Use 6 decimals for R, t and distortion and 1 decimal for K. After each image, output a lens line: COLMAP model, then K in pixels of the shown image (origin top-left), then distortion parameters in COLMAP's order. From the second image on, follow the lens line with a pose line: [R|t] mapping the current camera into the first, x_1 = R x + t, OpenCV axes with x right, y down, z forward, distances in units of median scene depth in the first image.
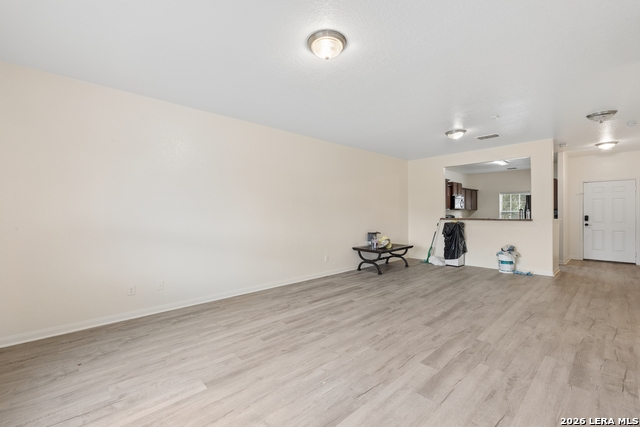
lens RADIAL K [[274.3, 0, 323.7], [0, 274.3, 211.9], [0, 0, 1]] dist [-0.000210, -0.000347]
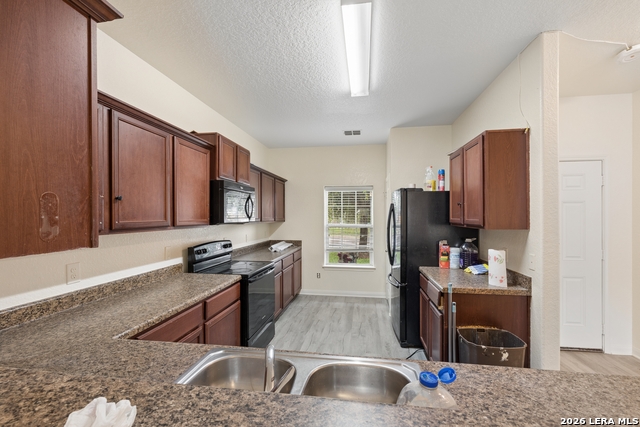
lens RADIAL K [[274.3, 0, 320.2], [0, 274.3, 213.2], [0, 0, 1]] dist [-0.000210, -0.000347]
pose [[0.789596, -0.003807, 0.613615, 0.327387], [0.002777, 0.999993, 0.002631, -0.022786], [-0.613621, -0.000373, 0.789601, 0.607219]]
